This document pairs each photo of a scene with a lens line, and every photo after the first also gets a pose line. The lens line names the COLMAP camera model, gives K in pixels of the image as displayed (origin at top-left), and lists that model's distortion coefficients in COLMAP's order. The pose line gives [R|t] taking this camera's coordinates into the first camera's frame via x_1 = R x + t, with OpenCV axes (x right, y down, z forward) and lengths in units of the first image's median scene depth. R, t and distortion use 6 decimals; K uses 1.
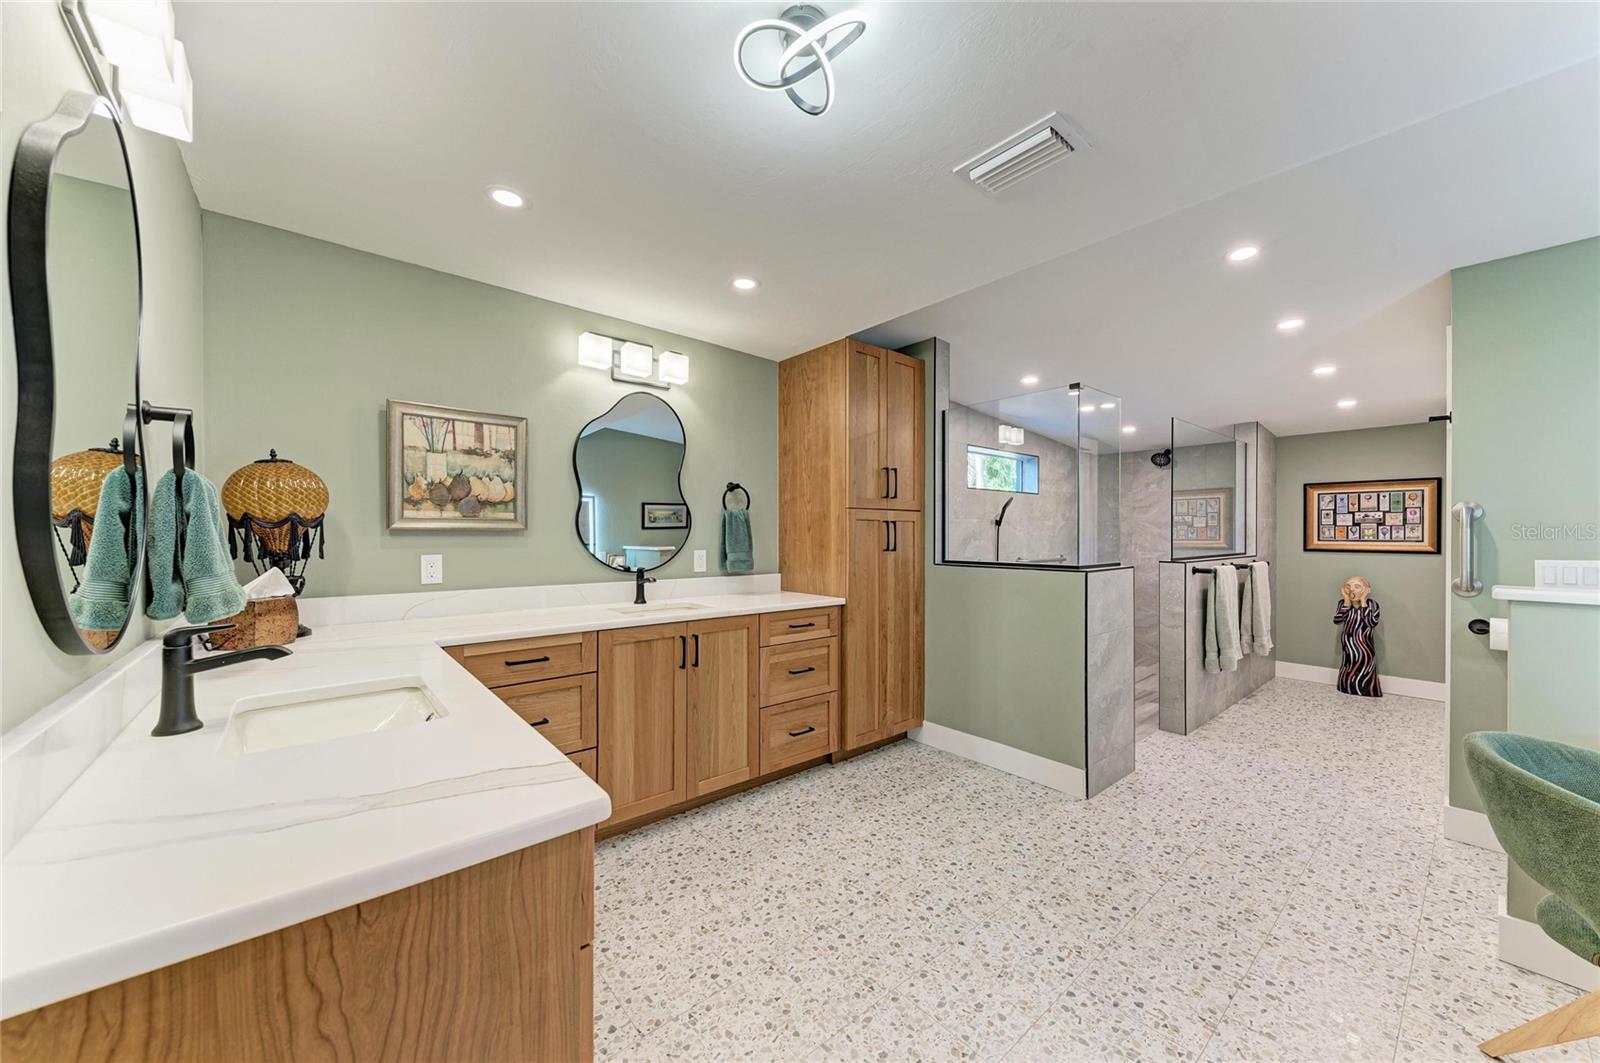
lens RADIAL K [[580.9, 0, 799.6], [0, 580.9, 536.4], [0, 0, 1]] dist [0.012019, -0.001784]
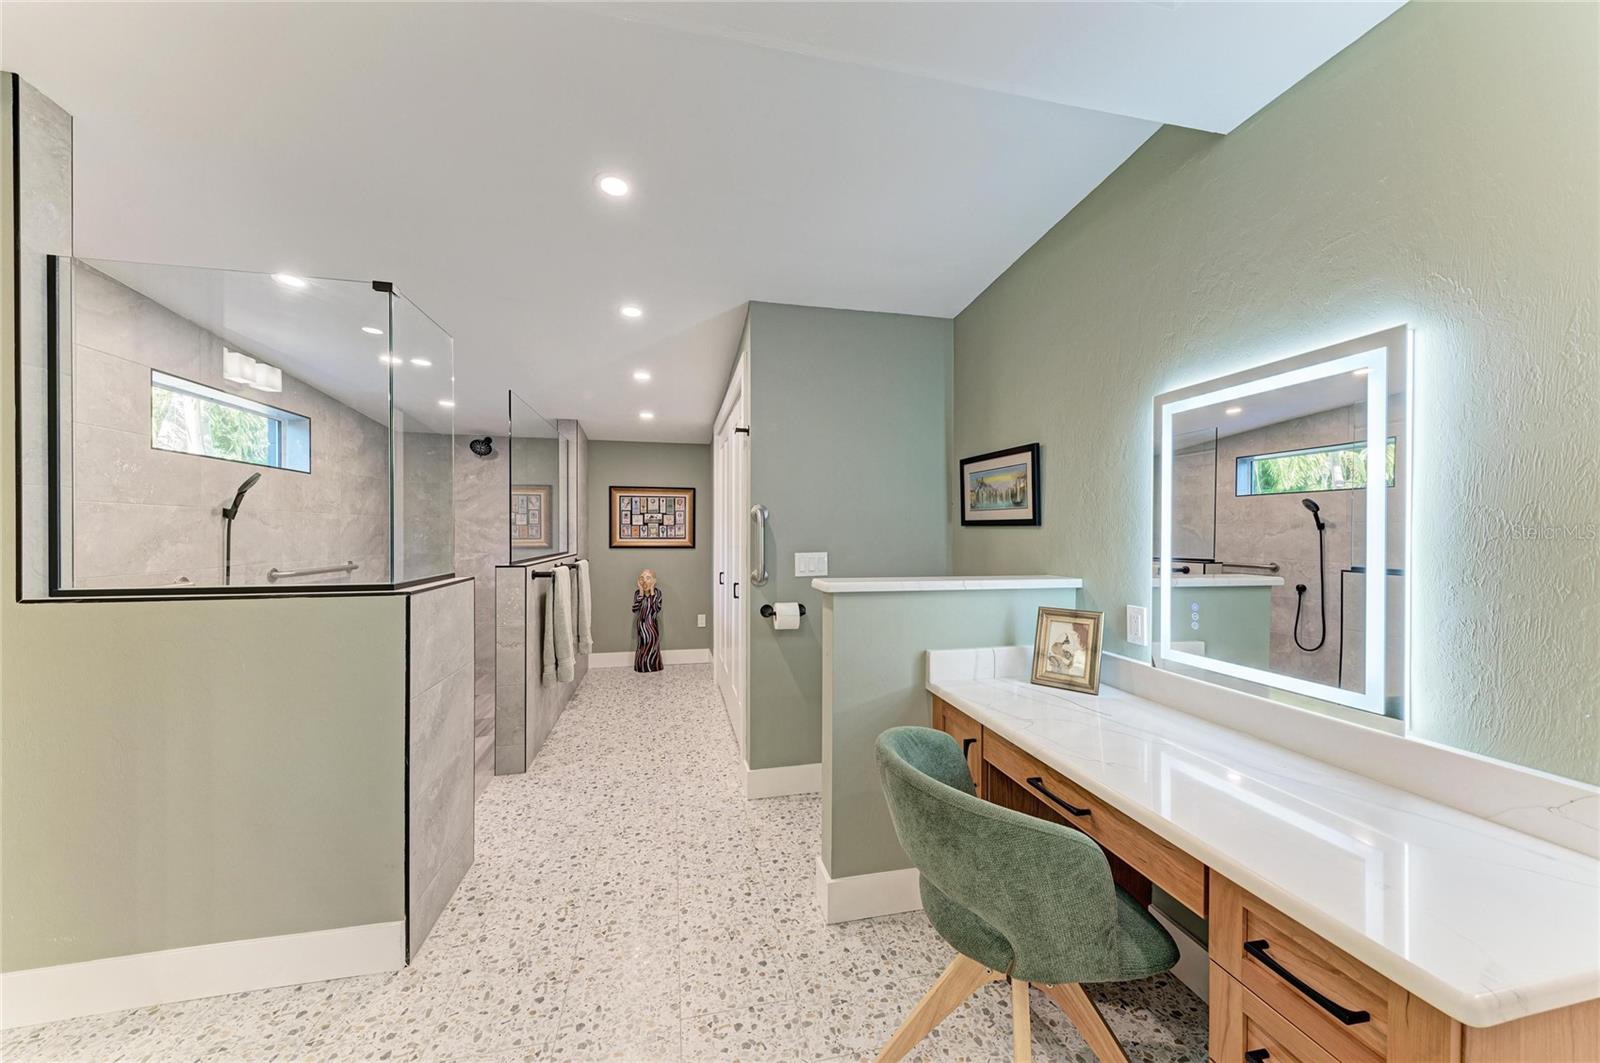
lens RADIAL K [[580.9, 0, 809.0], [0, 580.9, 534.1], [0, 0, 1]] dist [0.012019, -0.001784]
pose [[0.457939, -0.002571, 0.888980, 0.099155], [0.004256, 0.999991, 0.000699, -0.000281], [-0.888973, 0.003463, 0.457946, 0.243189]]
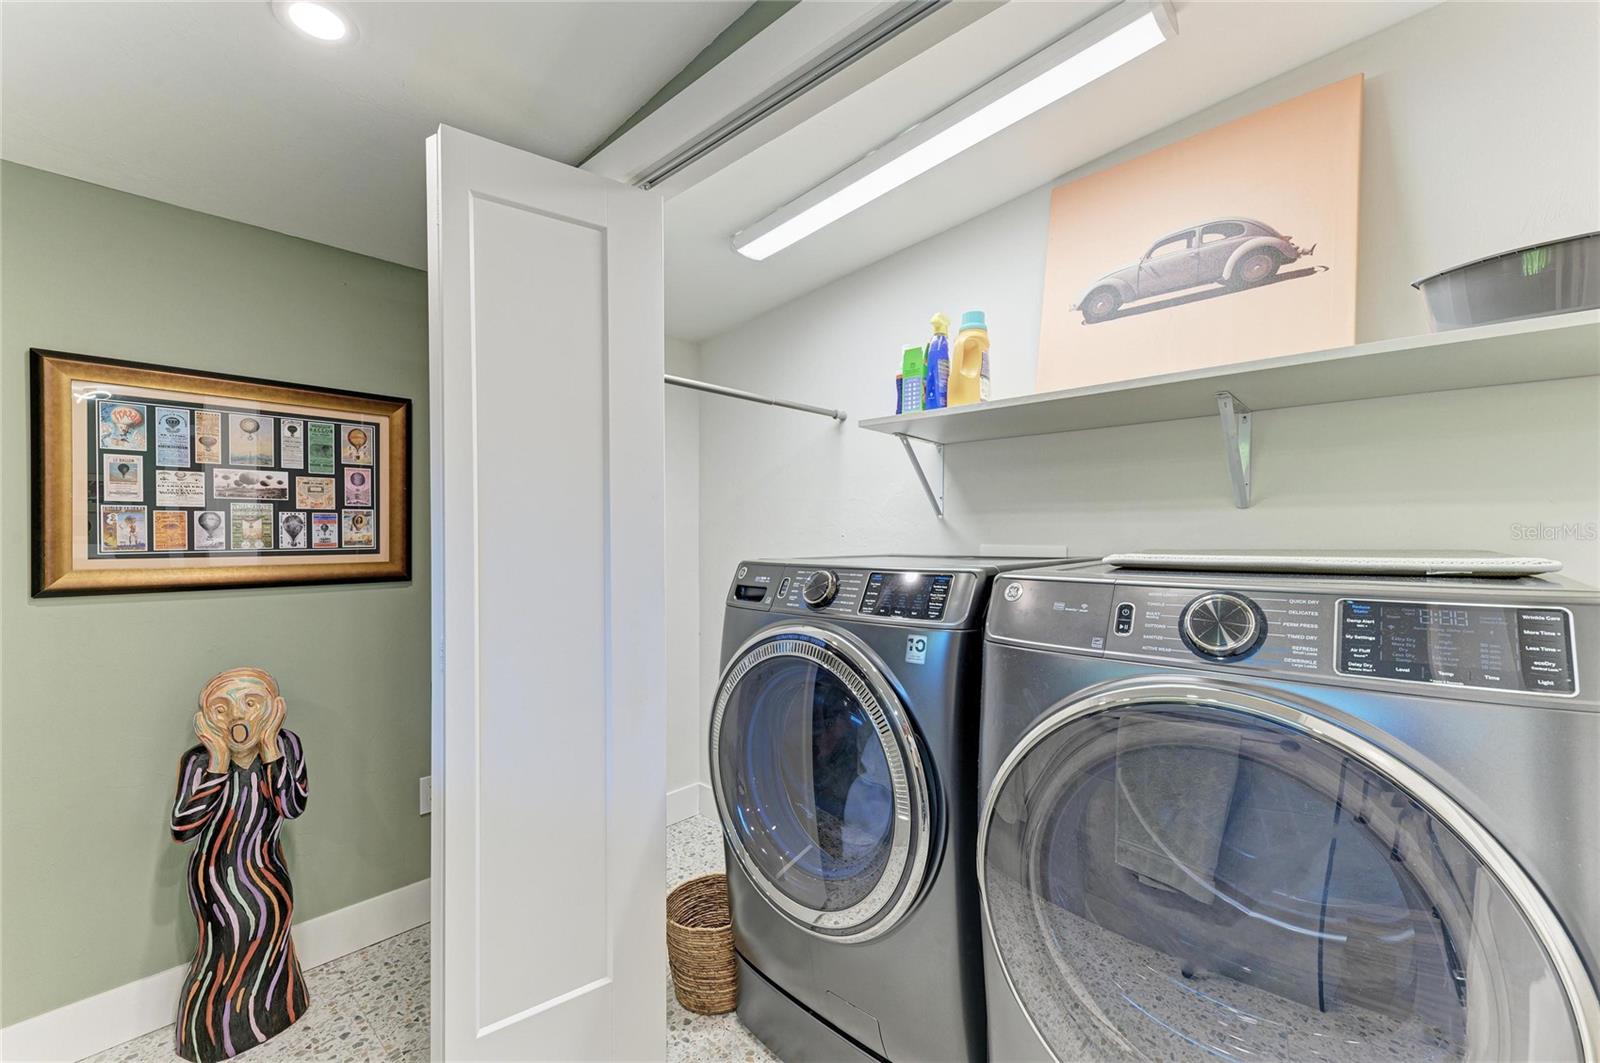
lens RADIAL K [[669.7, 0, 807.6], [0, 669.7, 533.2], [0, 0, 1]] dist [0.014526, -0.002539]
pose [[-0.115651, -0.008352, 0.993255, 0.694359], [0.002225, 0.999960, 0.008668, -0.009088], [-0.993287, 0.003212, -0.115628, 0.930137]]
